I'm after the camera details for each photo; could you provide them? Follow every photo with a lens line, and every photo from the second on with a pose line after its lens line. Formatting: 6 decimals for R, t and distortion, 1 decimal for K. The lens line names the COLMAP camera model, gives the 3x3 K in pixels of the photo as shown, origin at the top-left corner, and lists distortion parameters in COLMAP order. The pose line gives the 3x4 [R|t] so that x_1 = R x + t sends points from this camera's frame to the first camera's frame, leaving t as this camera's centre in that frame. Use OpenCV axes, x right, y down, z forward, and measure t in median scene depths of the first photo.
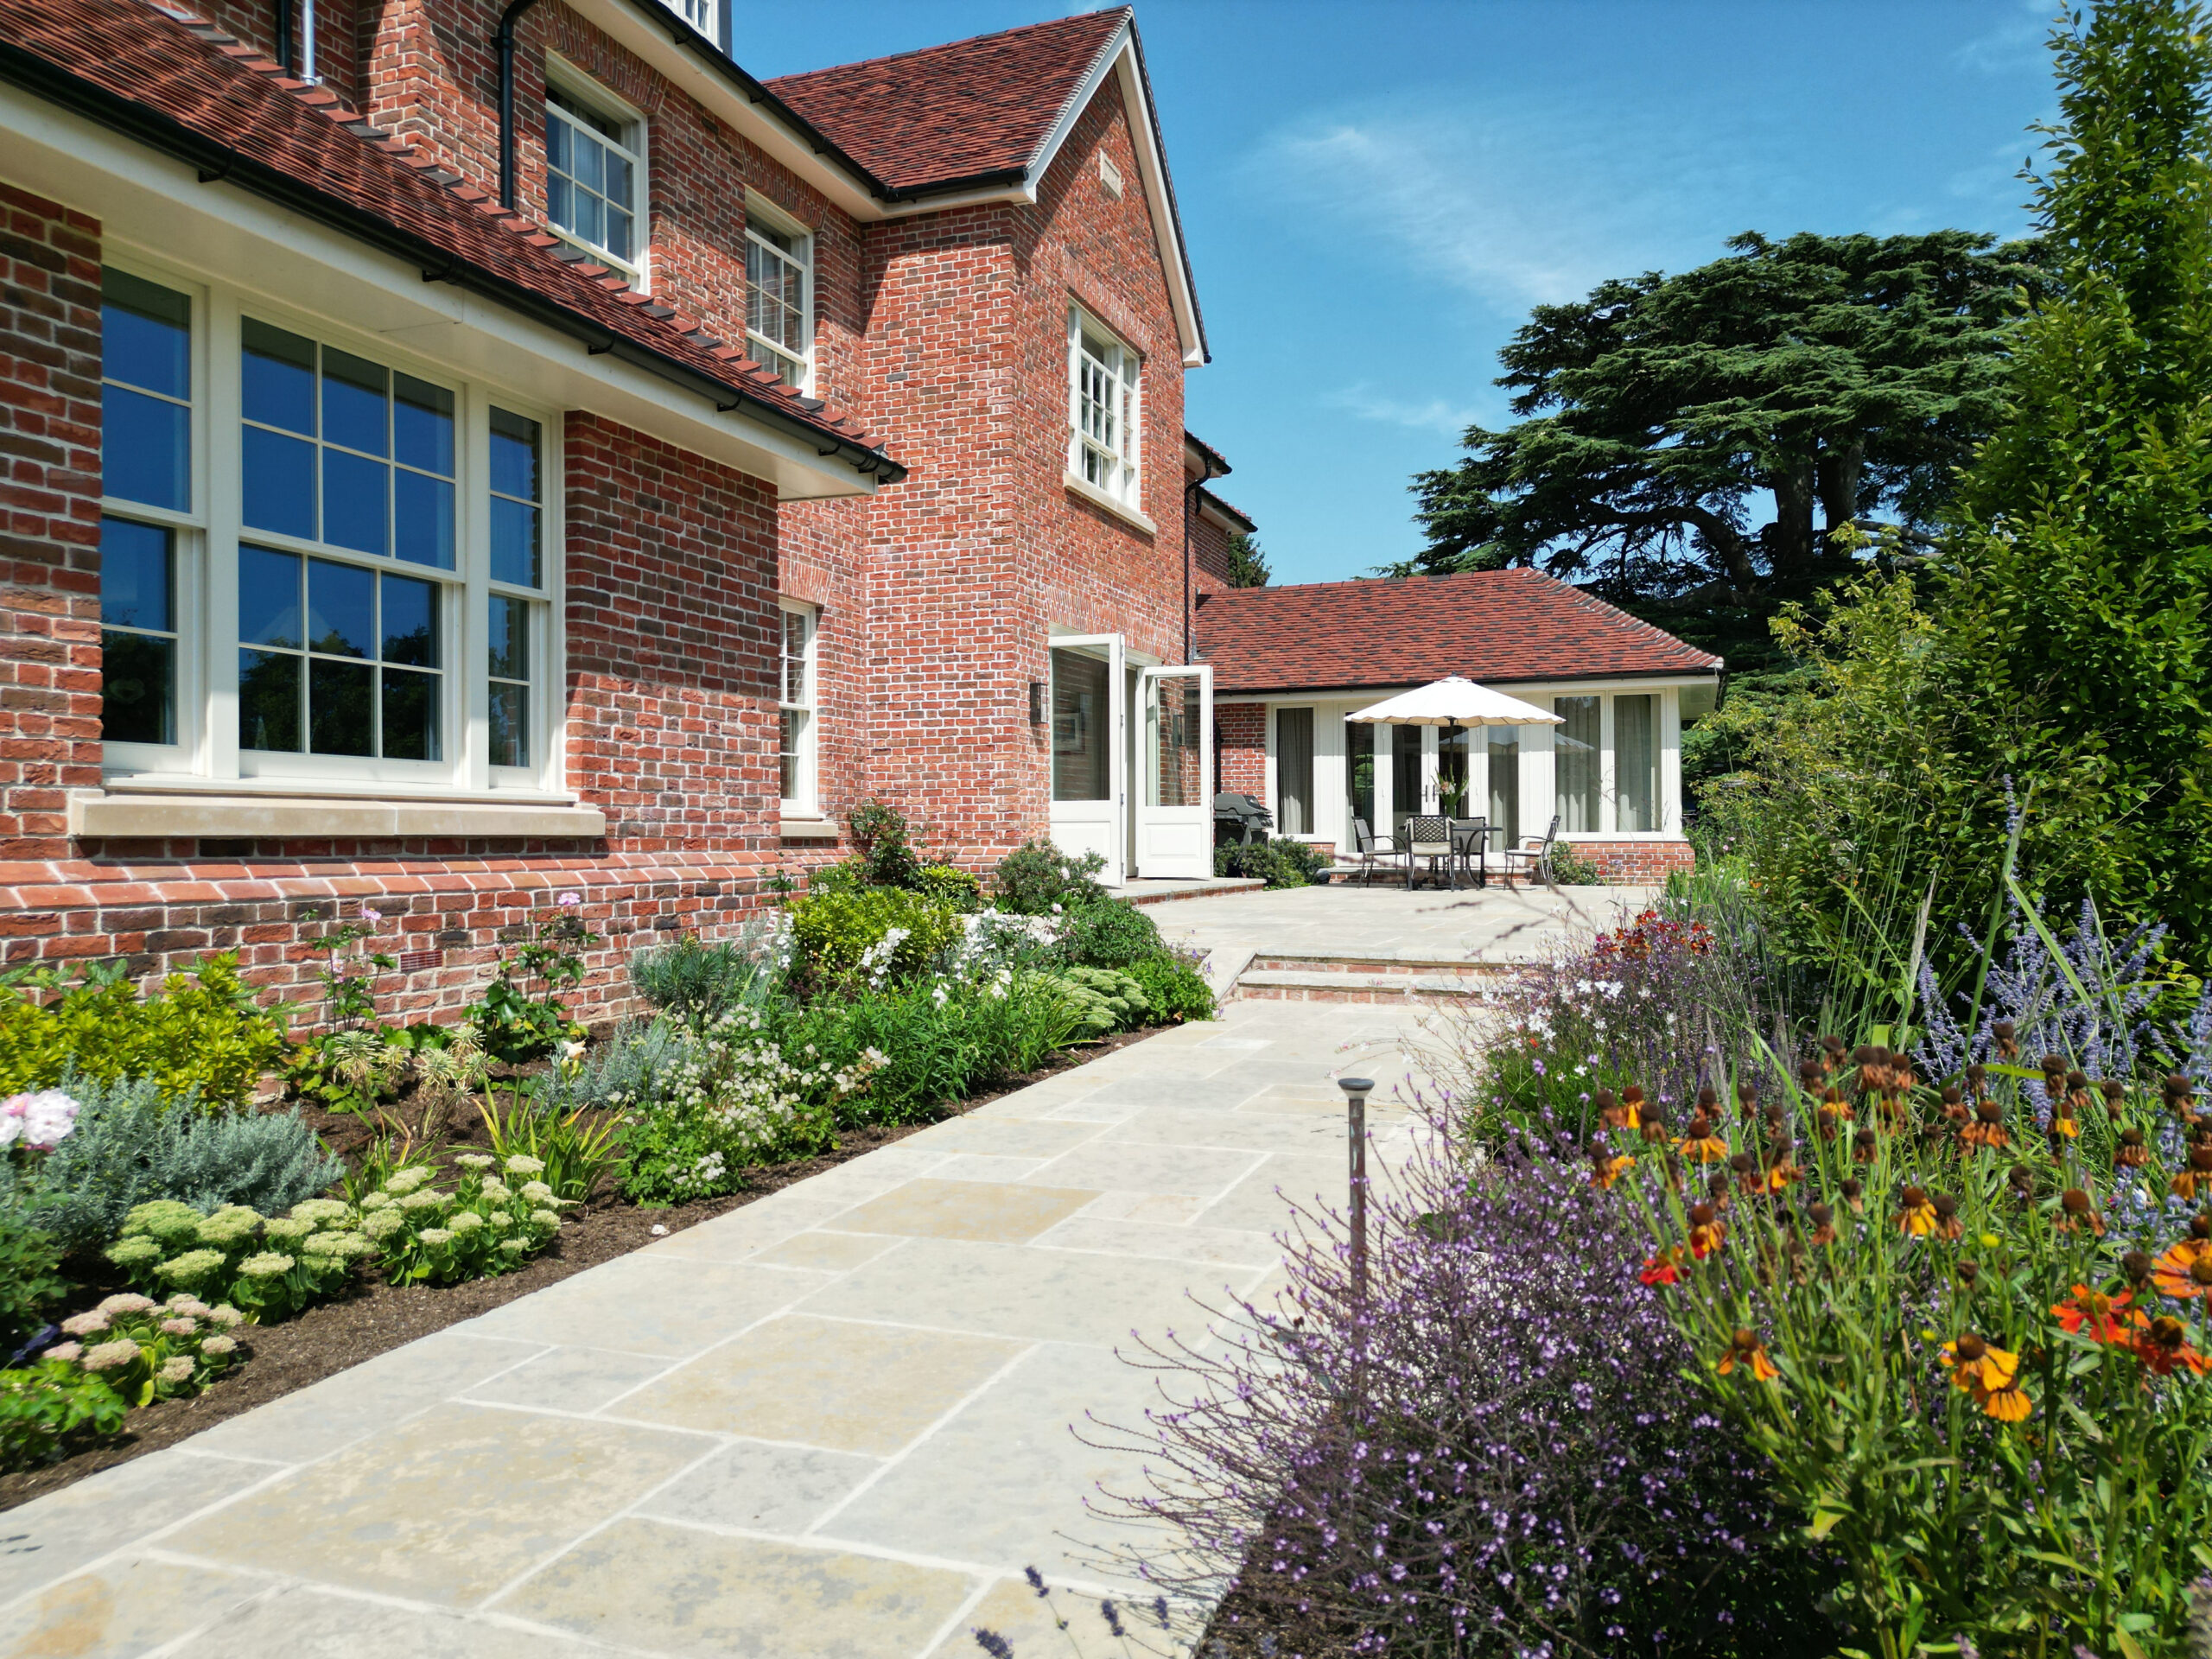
lens RADIAL K [[1562.2, 0, 1104.0], [0, 1562.2, 817.9], [0, 0, 1]] dist [0.048168, -0.033953]
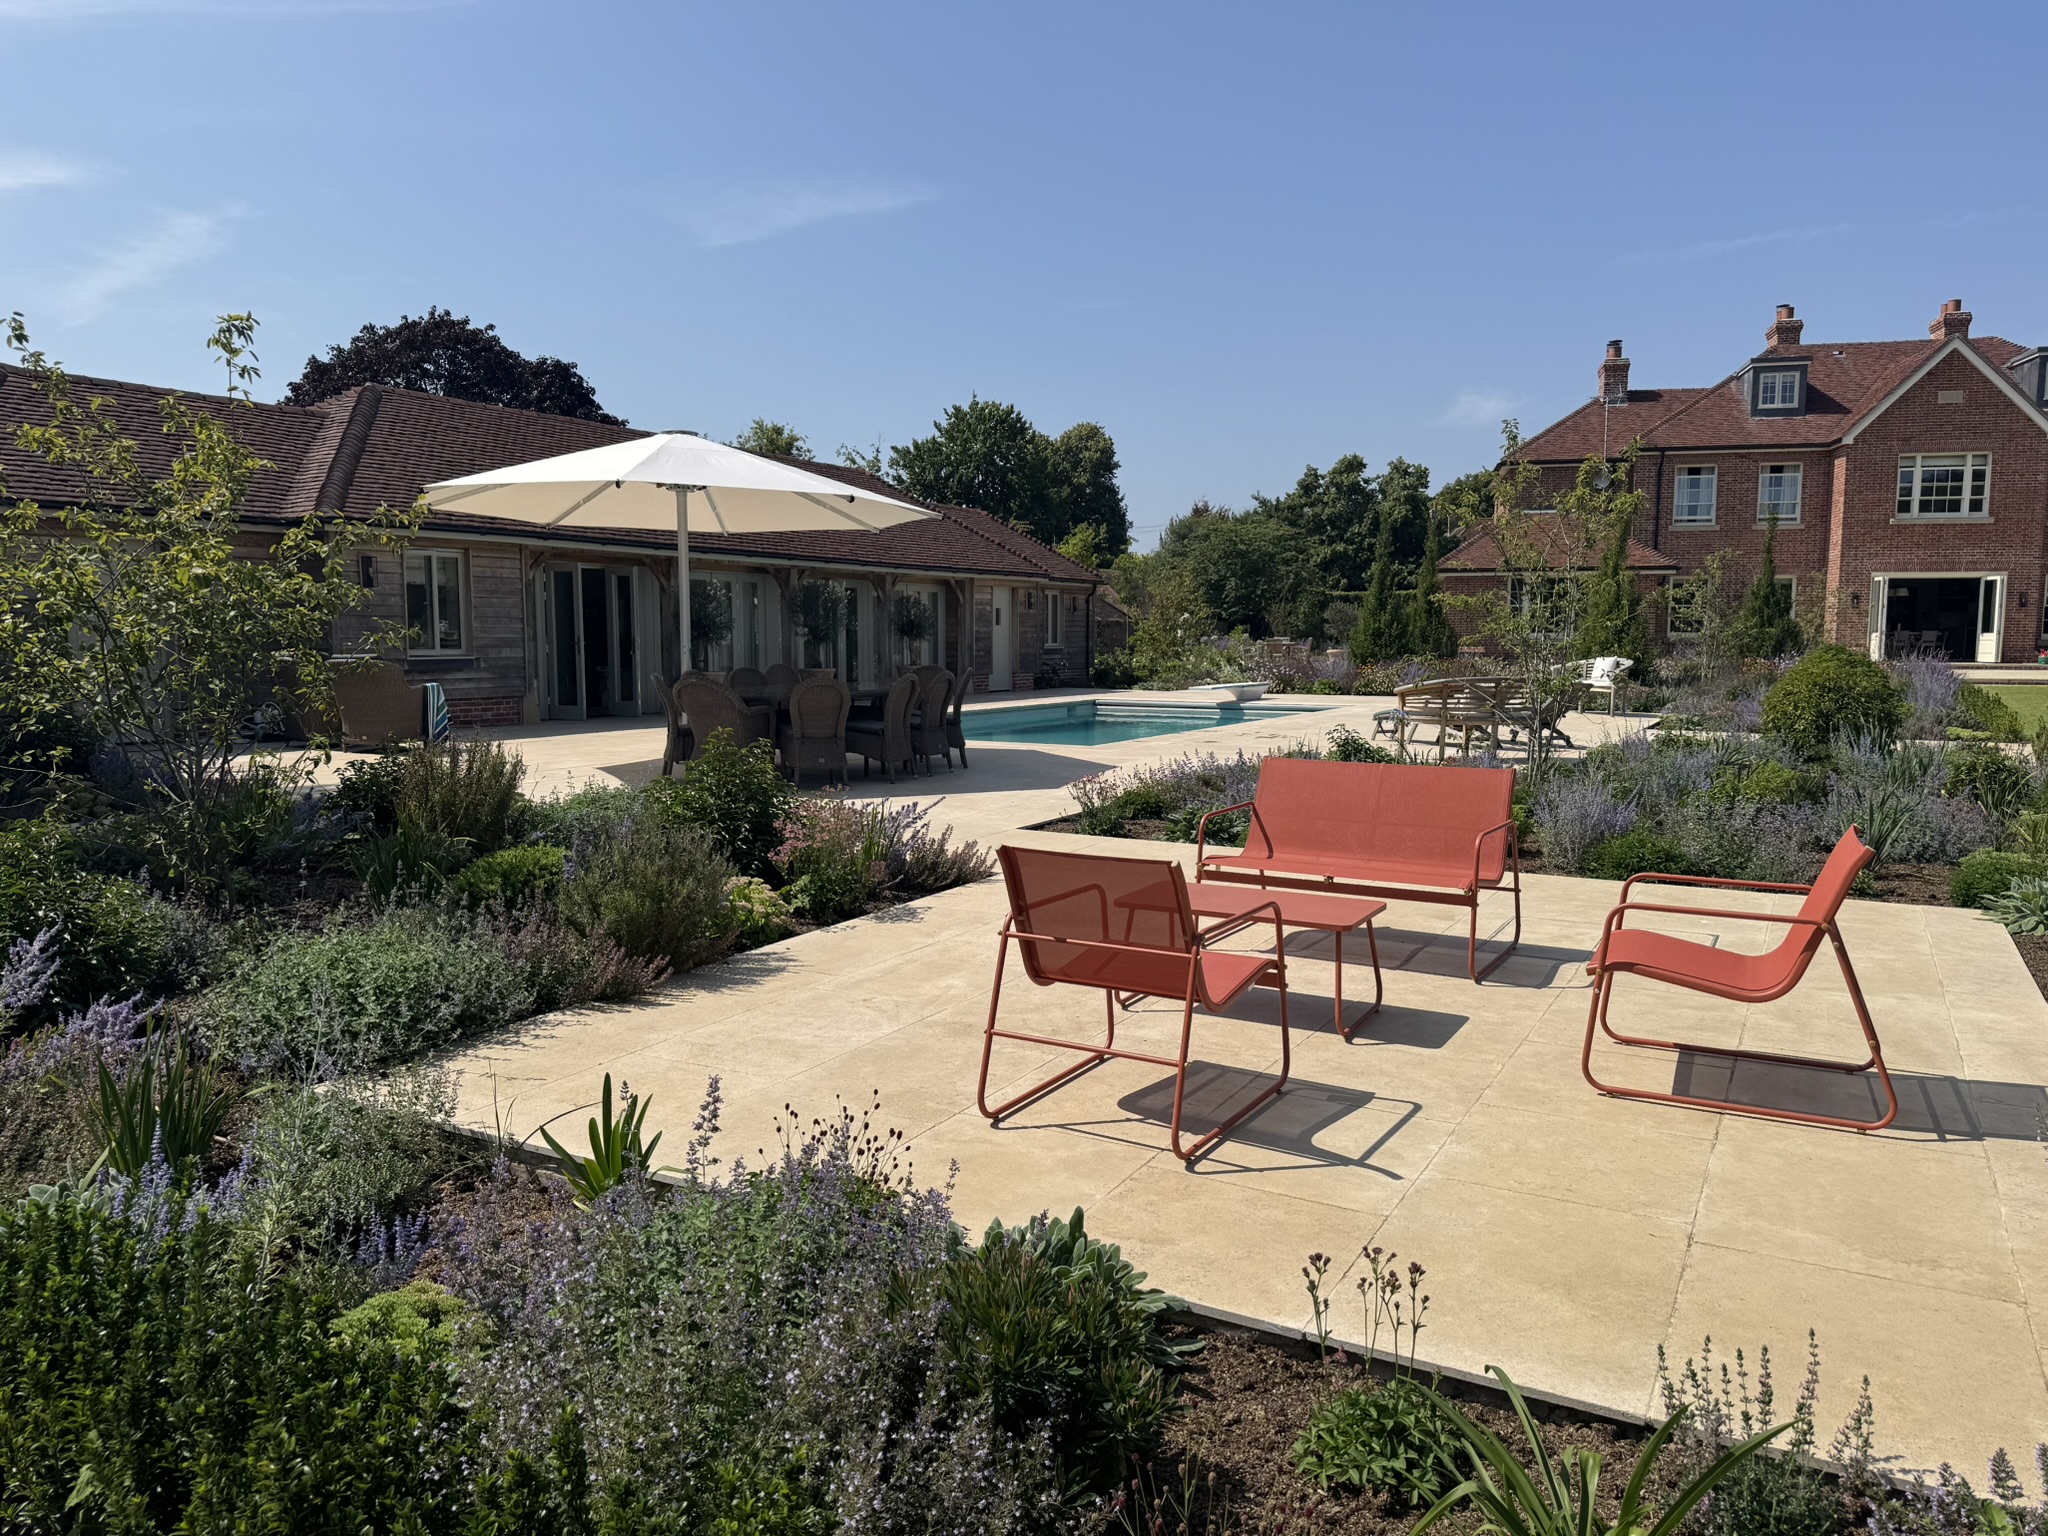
lens RADIAL K [[1411.7, 0, 1024.0], [0, 1411.7, 768.0], [0, 0, 1]] dist [0.073387, -0.095294]
pose [[0.107754, 0.099774, -0.989158, 2.662350], [0.009264, 0.994807, 0.101353, -0.048534], [0.994134, -0.020085, 0.106270, -0.965870]]
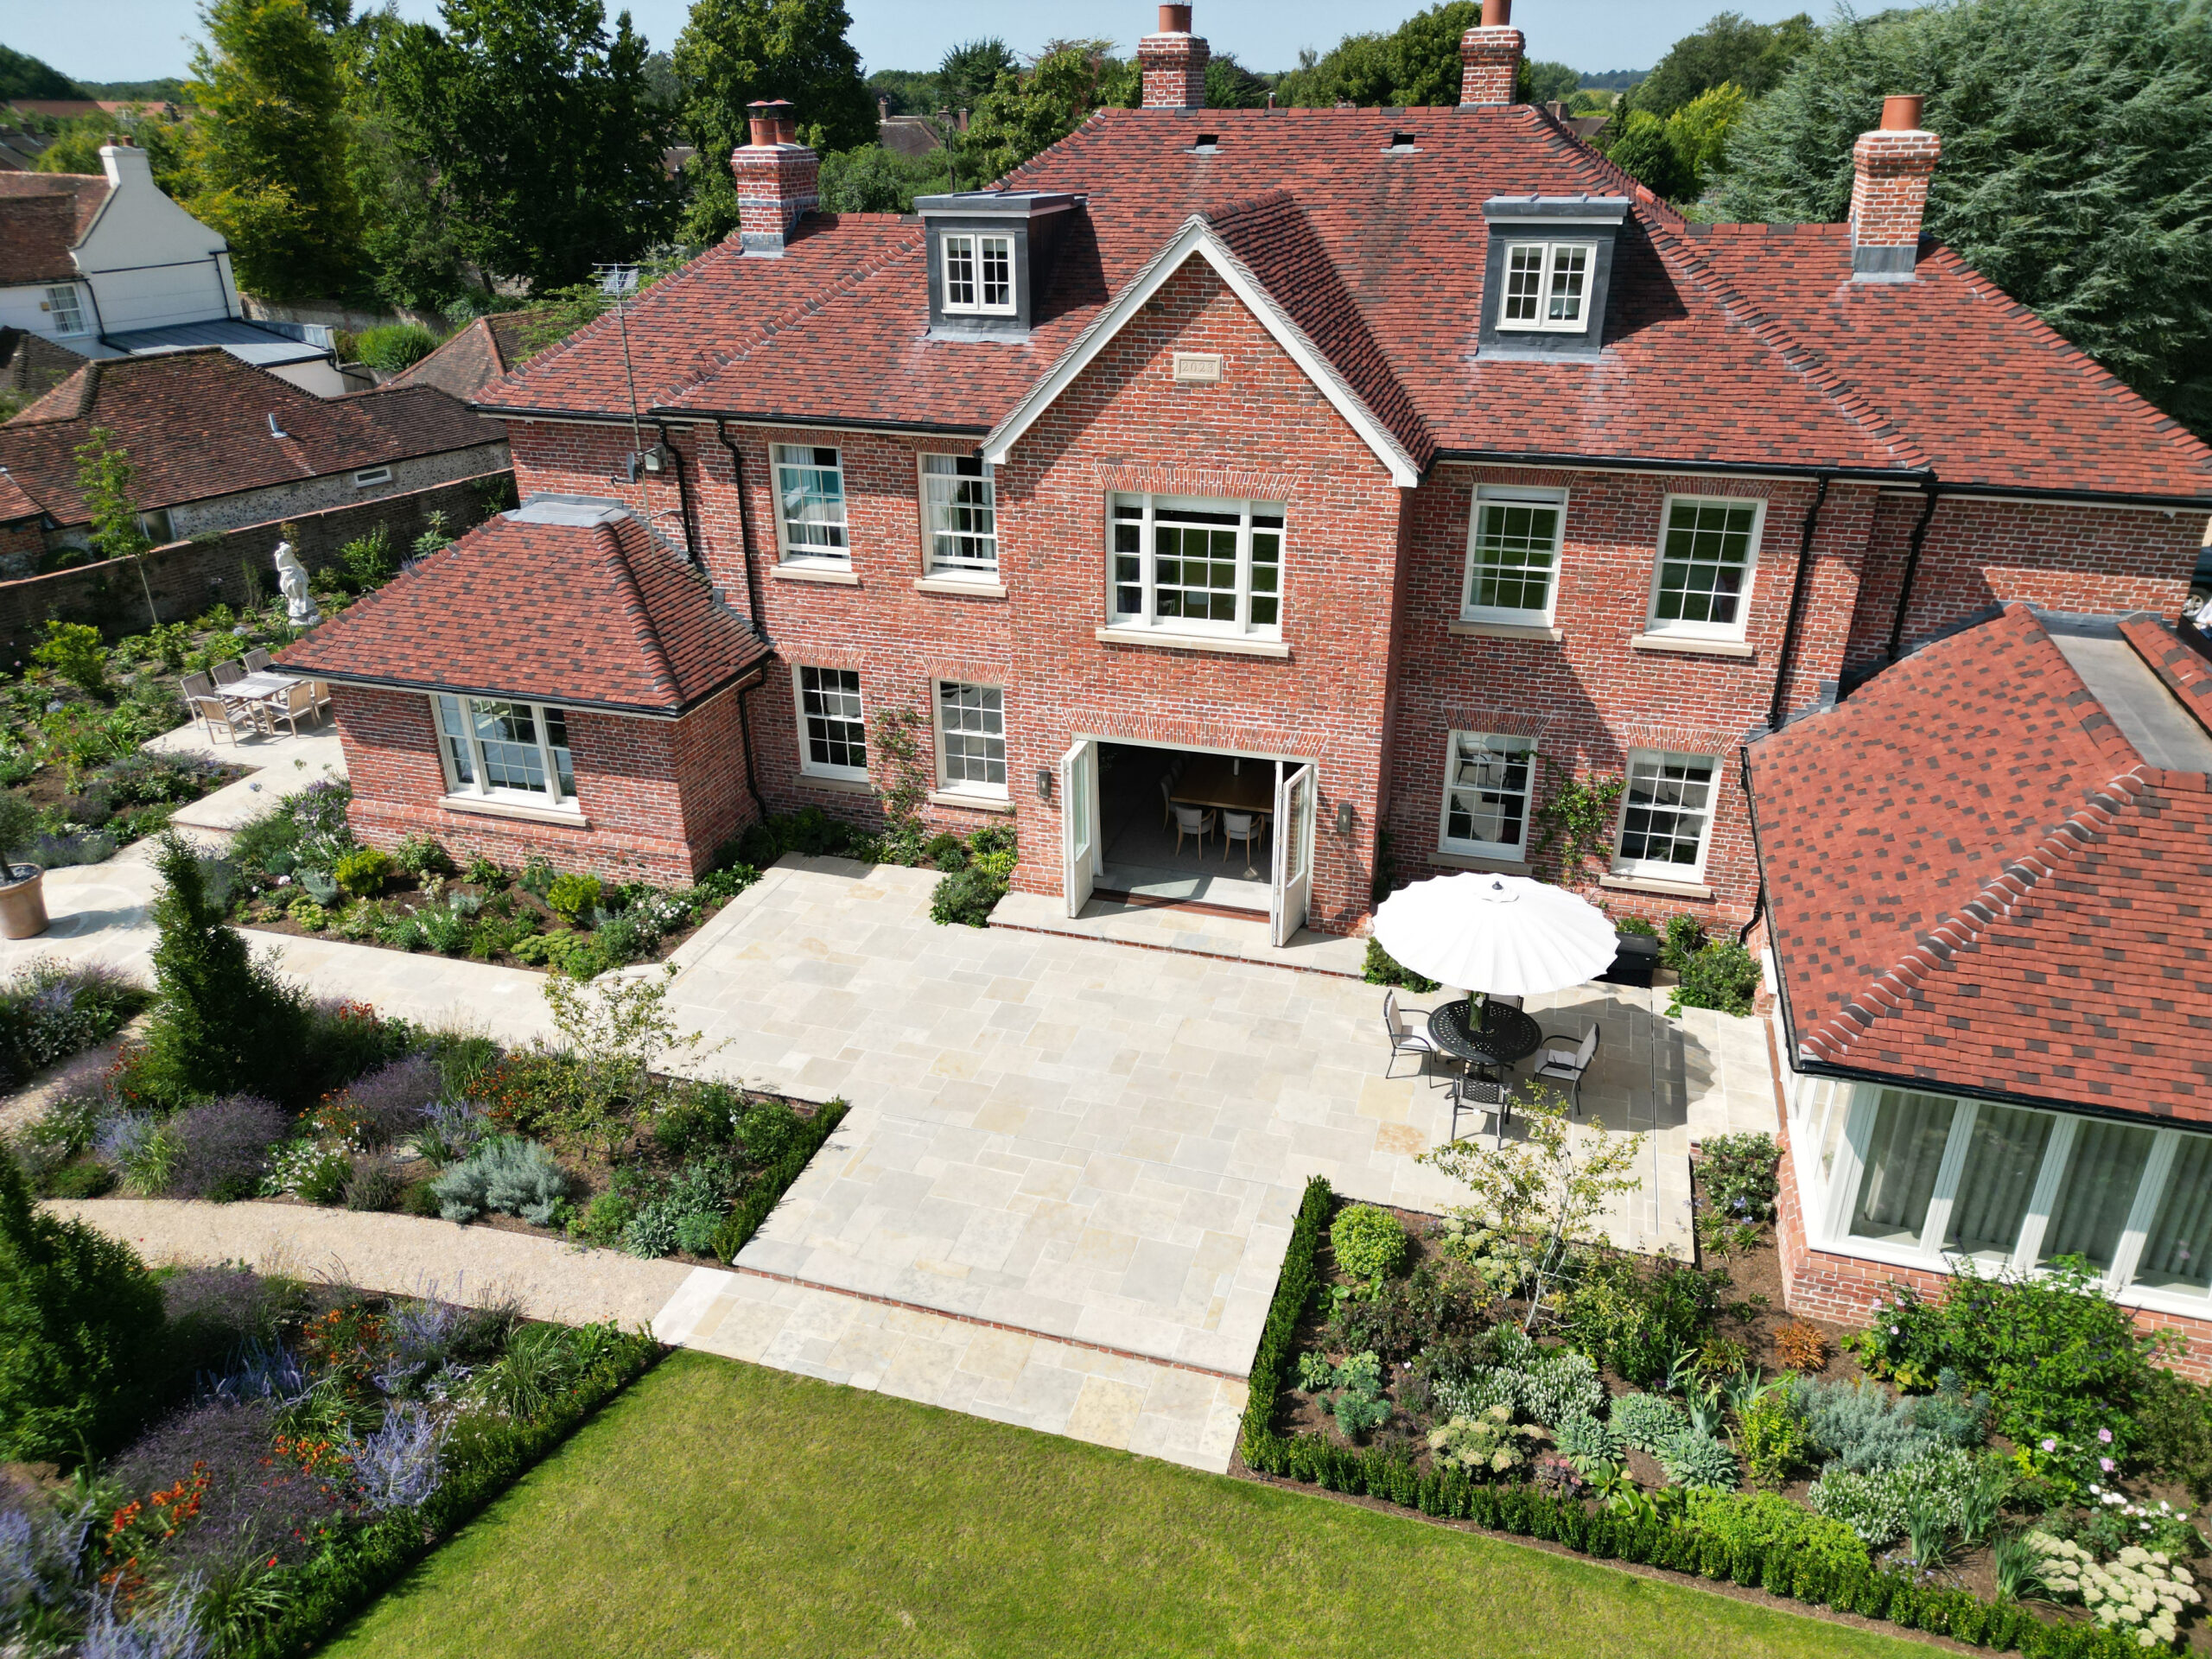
lens RADIAL K [[1548.2, 0, 1105.0], [0, 1548.2, 827.6], [0, 0, 1]] dist [0.076696, -0.081678]
pose [[0.062481, 0.423394, -0.903789, 1.353323], [0.021518, 0.904776, 0.425344, -0.681344], [0.997814, -0.046023, 0.047421, 0.998933]]
